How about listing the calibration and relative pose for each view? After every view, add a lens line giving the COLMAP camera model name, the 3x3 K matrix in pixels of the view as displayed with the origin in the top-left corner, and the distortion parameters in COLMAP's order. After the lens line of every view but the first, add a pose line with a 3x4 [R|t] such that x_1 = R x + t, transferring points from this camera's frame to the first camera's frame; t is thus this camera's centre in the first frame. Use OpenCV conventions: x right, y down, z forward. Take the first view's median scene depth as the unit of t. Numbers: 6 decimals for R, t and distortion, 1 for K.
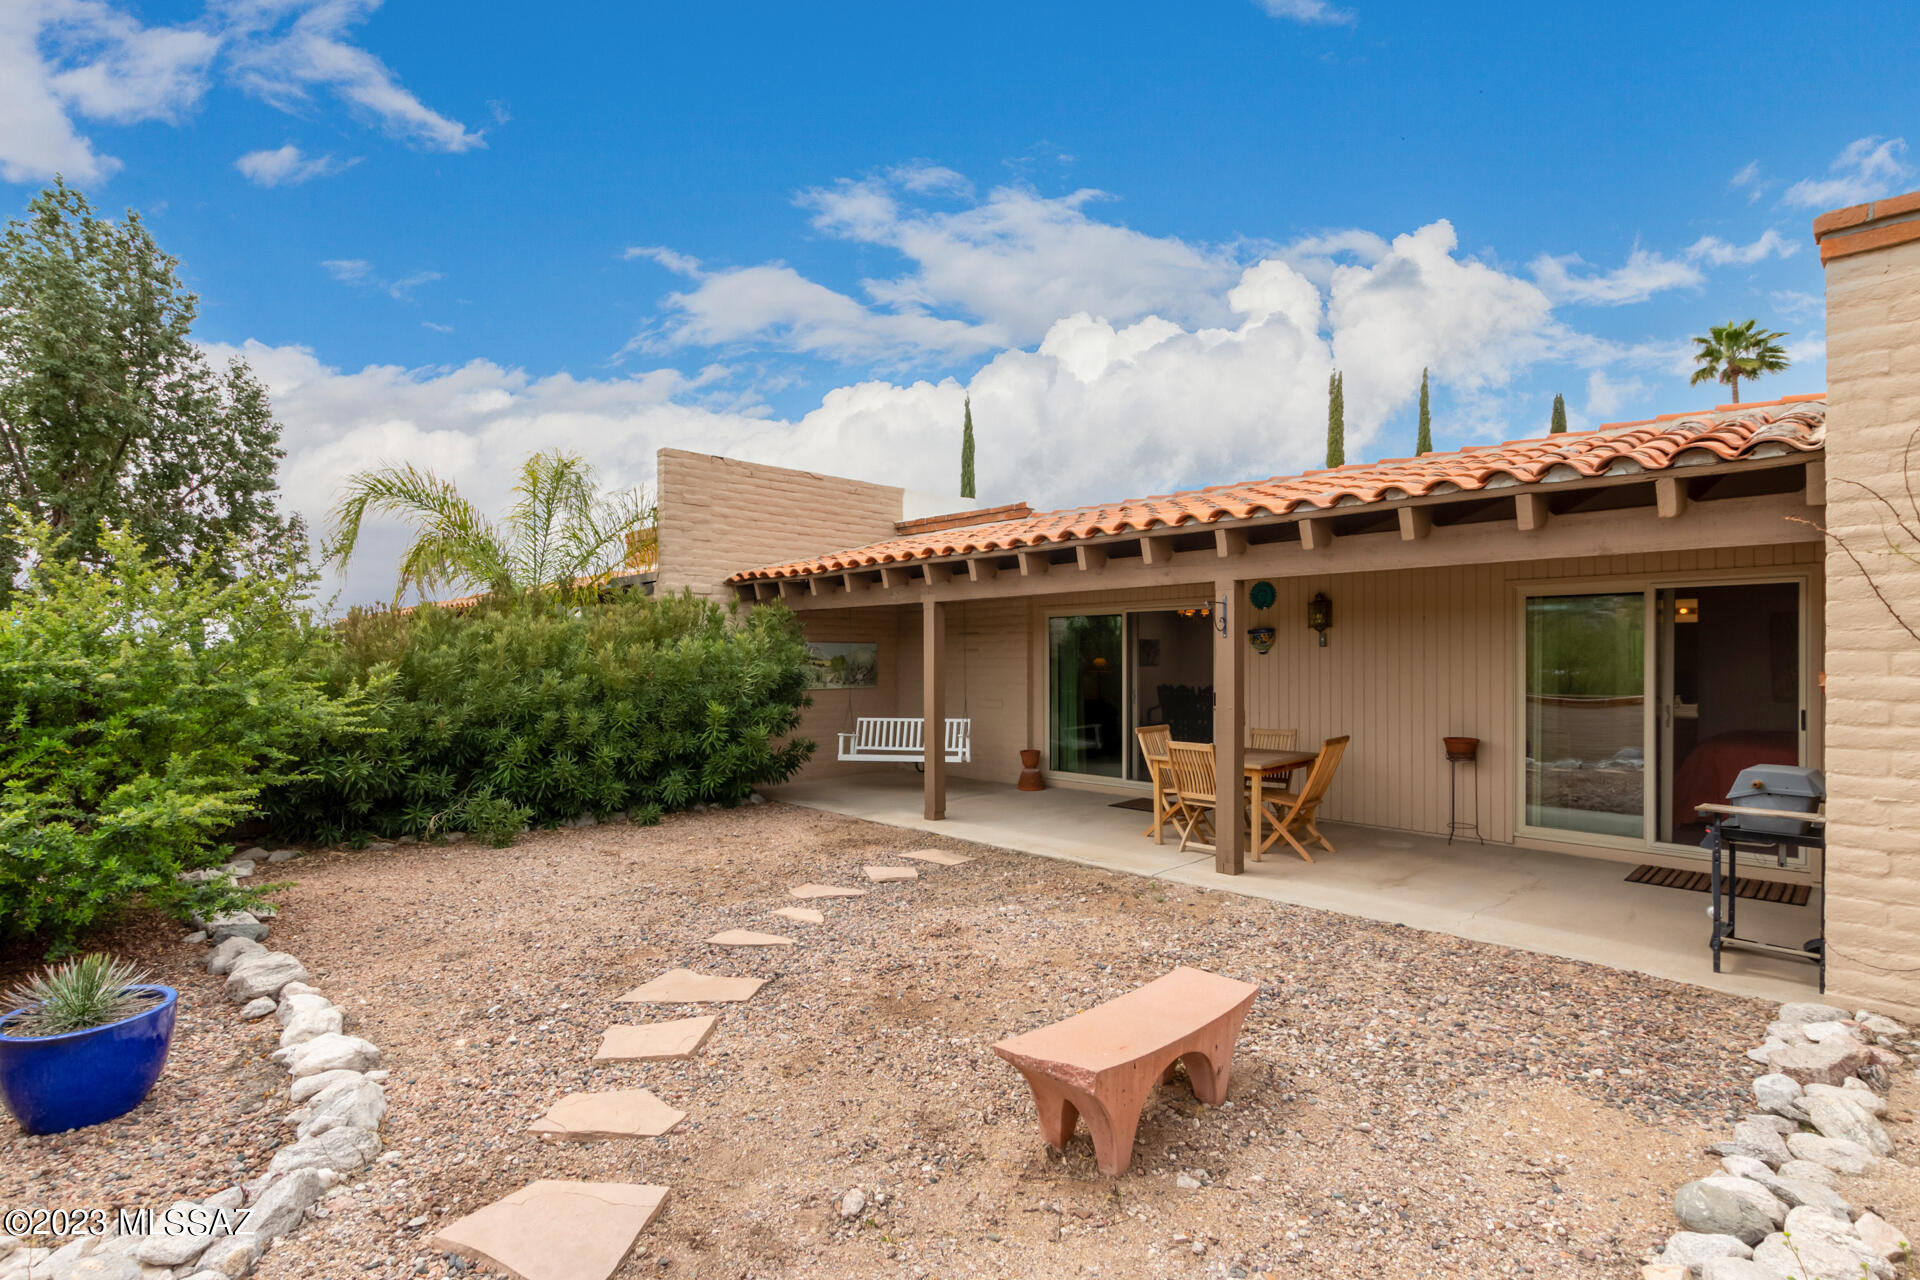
lens RADIAL K [[923.5, 0, 952.4], [0, 923.5, 648.4], [0, 0, 1]] dist [0.003955, -0.000127]
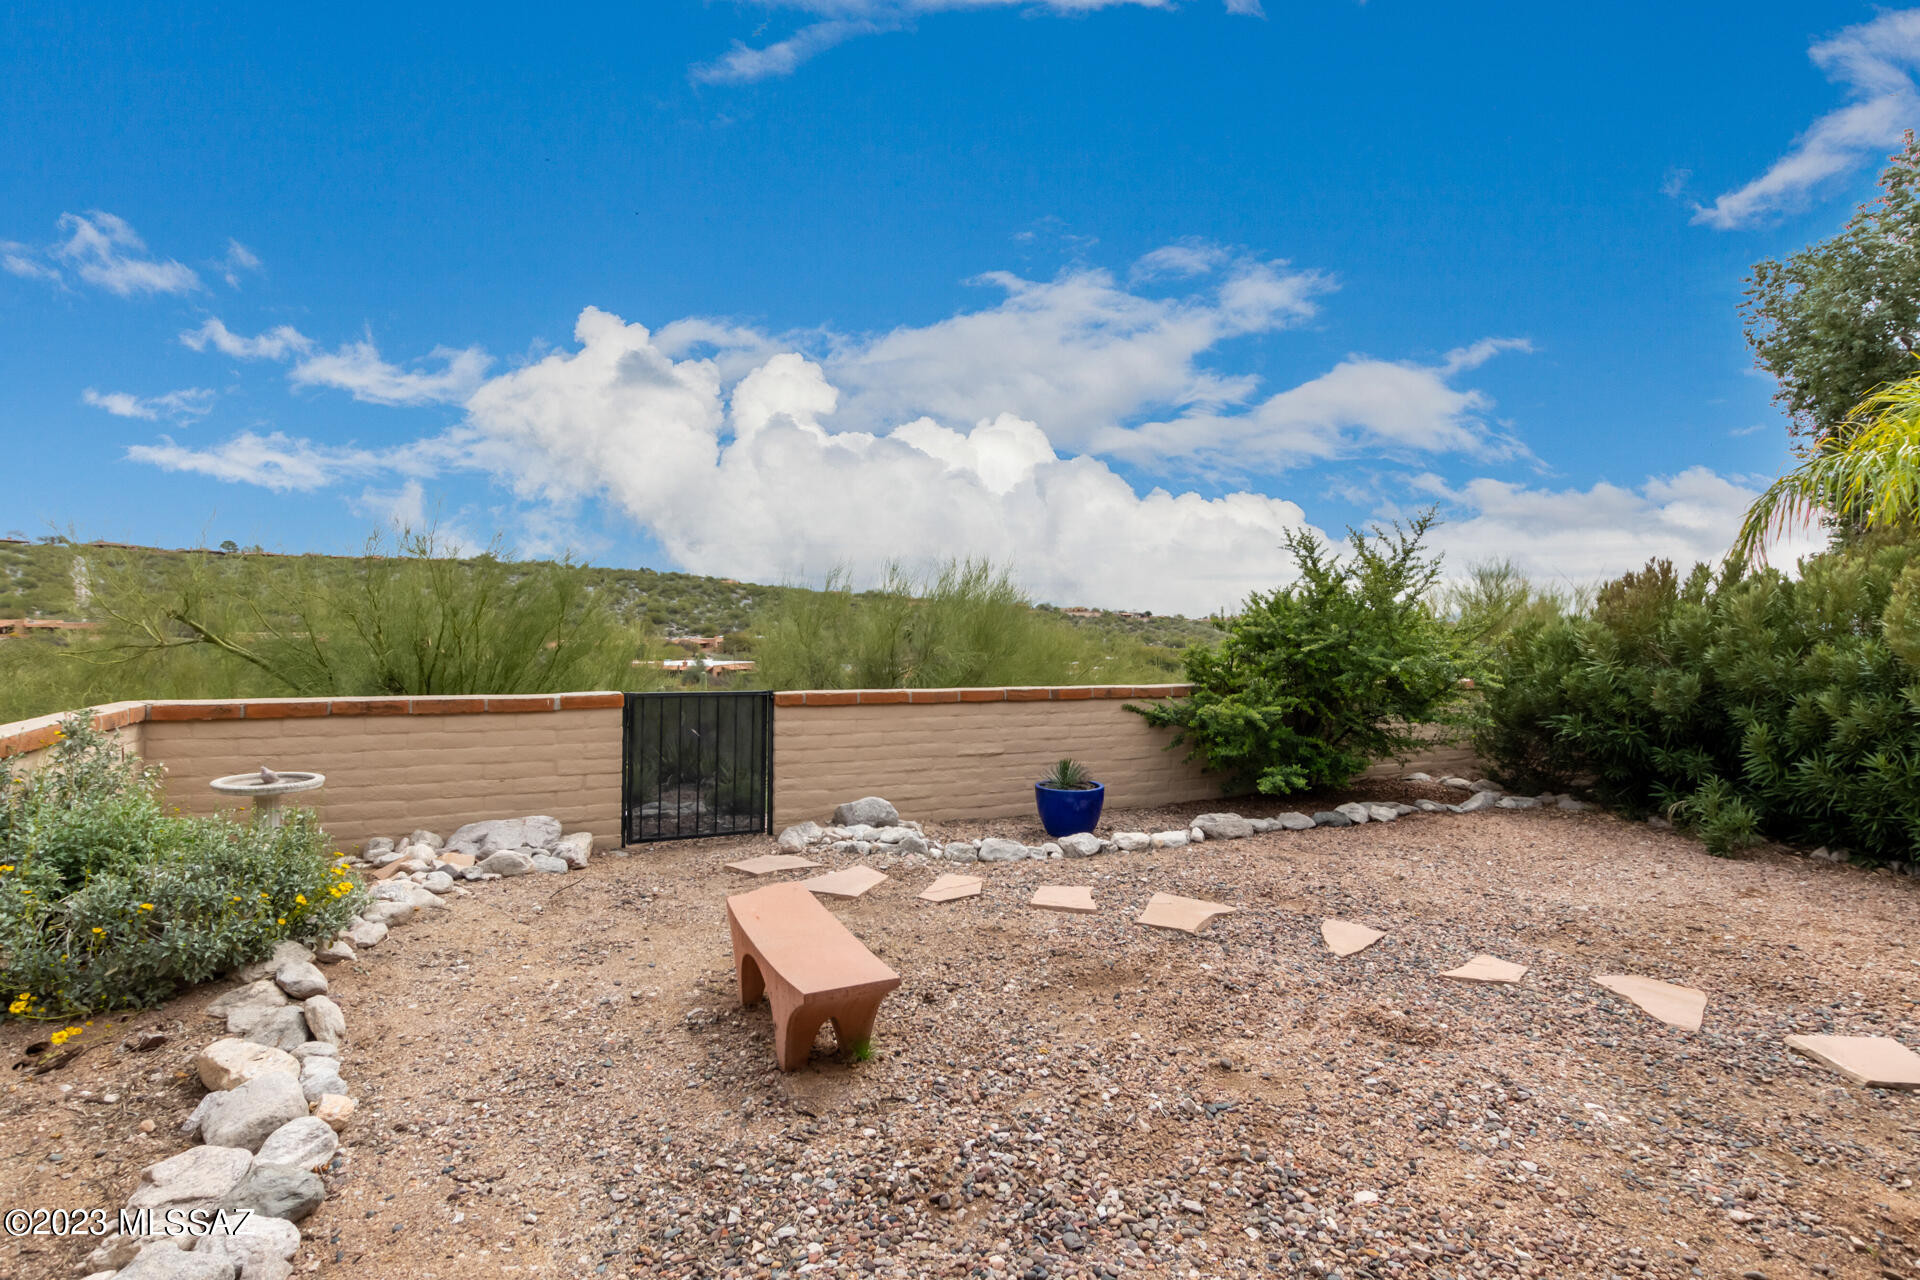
lens RADIAL K [[923.5, 0, 952.4], [0, 923.5, 648.4], [0, 0, 1]] dist [0.003955, -0.000127]
pose [[-0.337561, 0.021440, -0.941060, 0.583447], [0.000508, 0.999745, 0.022595, 0.019829], [0.941304, 0.007149, -0.337486, 0.768035]]
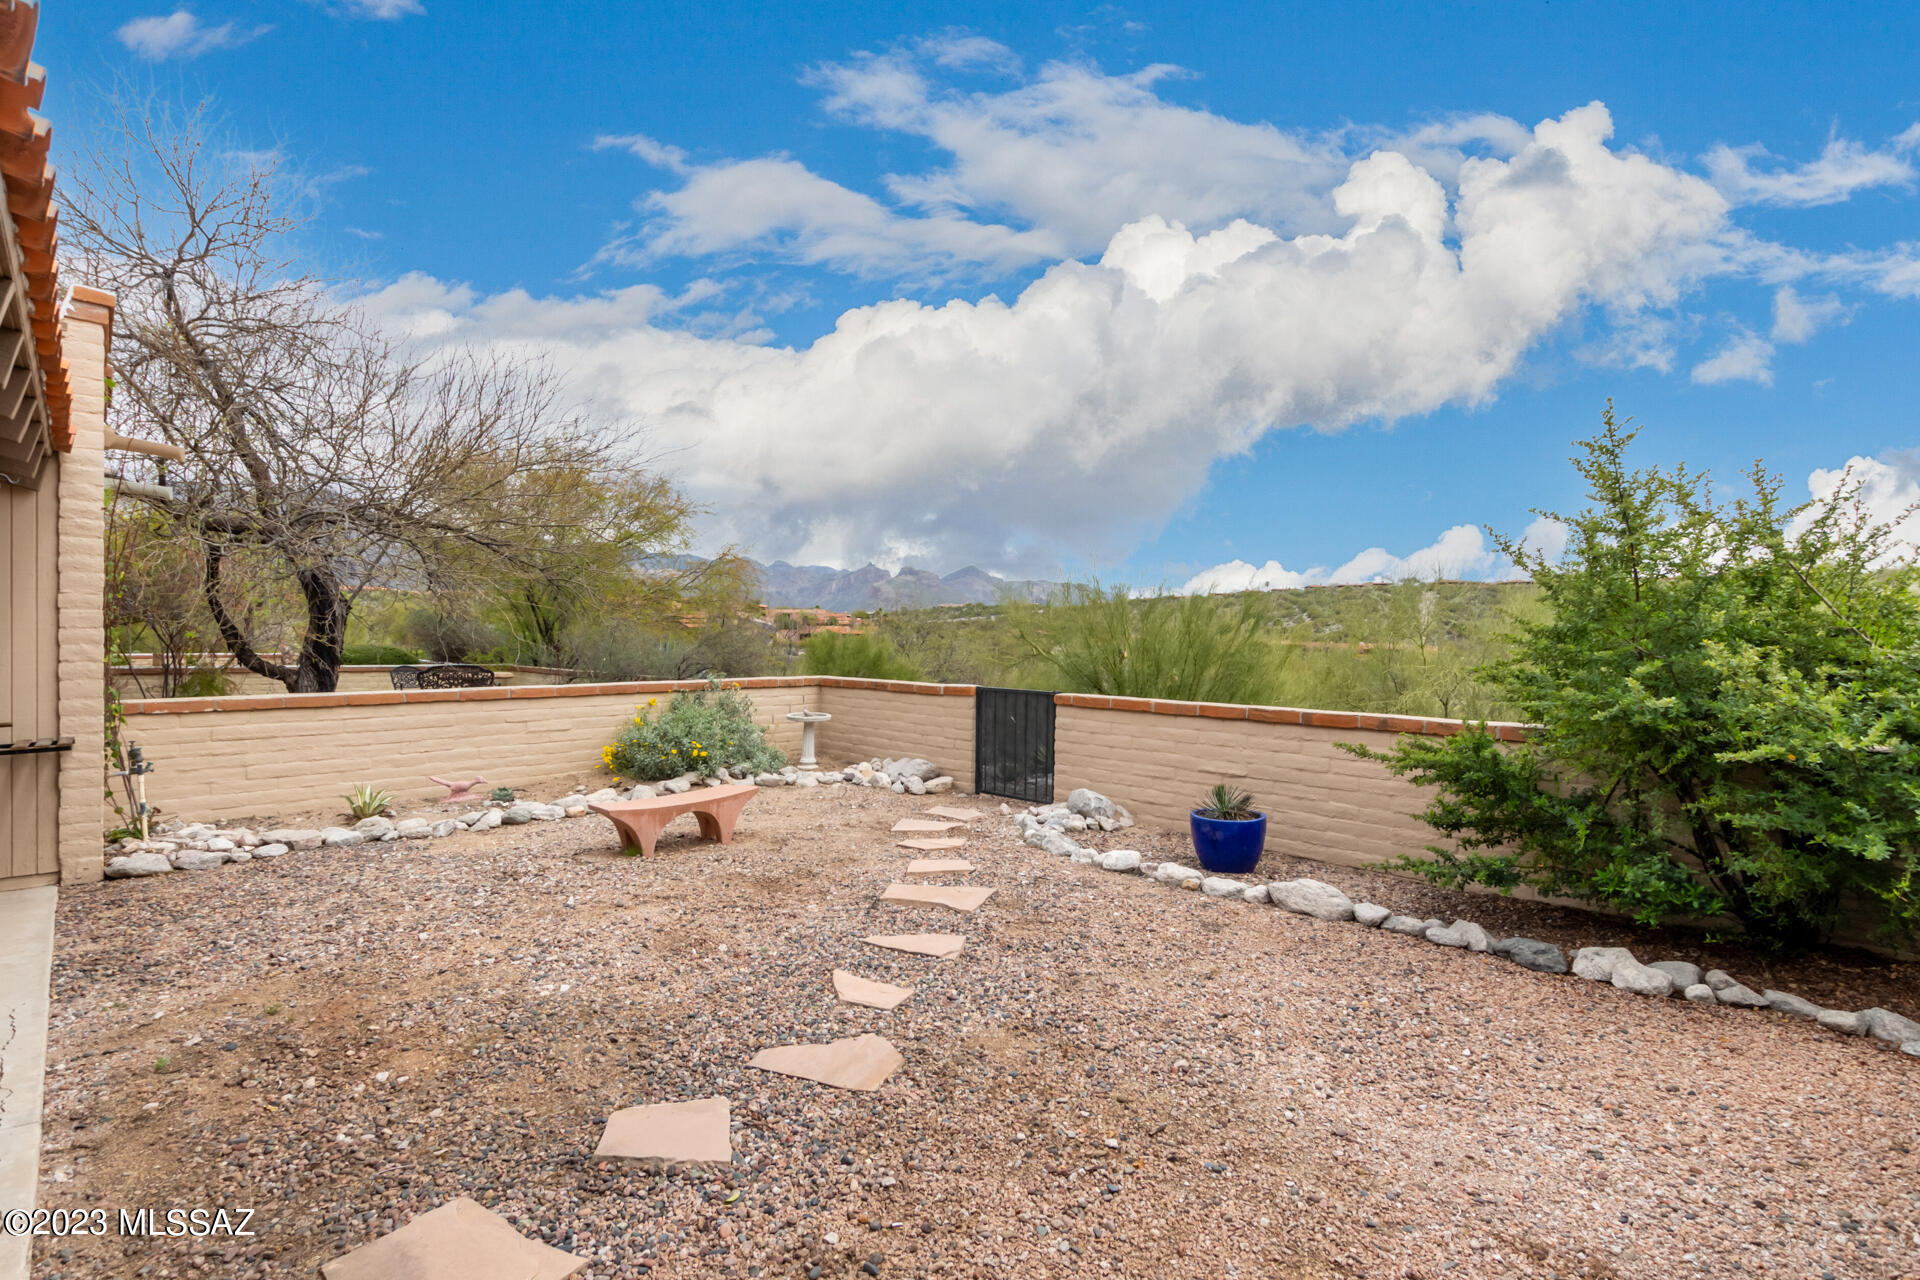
lens RADIAL K [[923.5, 0, 952.4], [0, 923.5, 648.4], [0, 0, 1]] dist [0.003955, -0.000127]
pose [[-0.999901, -0.008084, 0.011536, -0.208054], [-0.008065, 0.999966, 0.001702, 0.029781], [-0.011549, 0.001609, -0.999932, 1.519490]]
